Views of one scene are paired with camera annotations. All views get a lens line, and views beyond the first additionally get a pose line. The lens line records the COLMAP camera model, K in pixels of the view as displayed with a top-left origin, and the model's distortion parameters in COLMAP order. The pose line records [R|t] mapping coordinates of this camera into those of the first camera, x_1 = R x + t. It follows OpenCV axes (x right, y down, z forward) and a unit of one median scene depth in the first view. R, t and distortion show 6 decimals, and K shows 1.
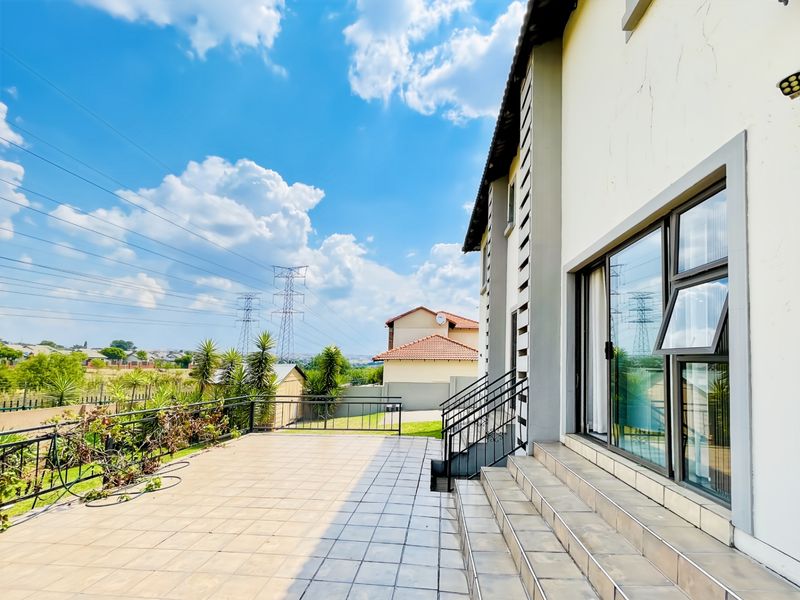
lens RADIAL K [[390.5, 0, 400.0], [0, 390.5, 300.0], [0, 0, 1]] dist [0.001126, 0.000013]
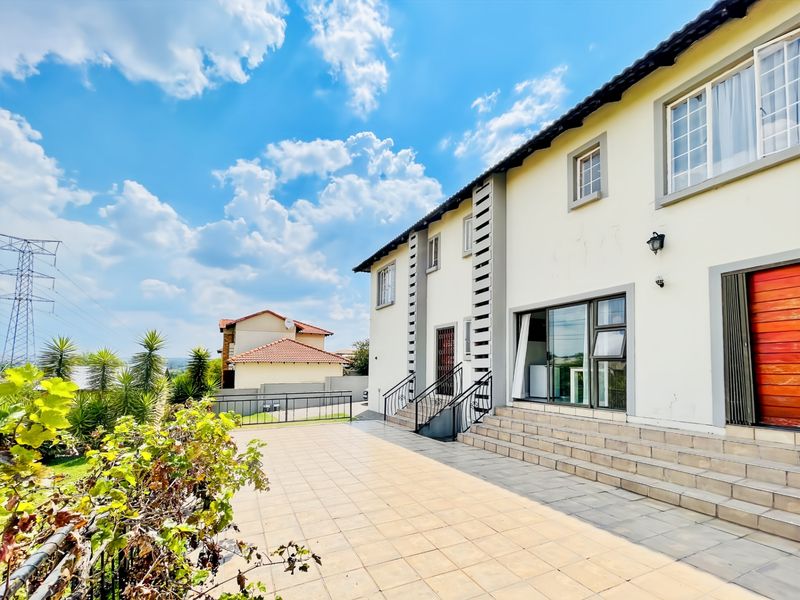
lens RADIAL K [[390.5, 0, 400.0], [0, 390.5, 300.0], [0, 0, 1]] dist [0.001126, 0.000013]
pose [[0.851671, 0.084891, 0.517155, -0.486657], [-0.080192, 0.996282, -0.031476, -0.014519], [-0.517905, -0.014664, 0.855313, -0.137744]]
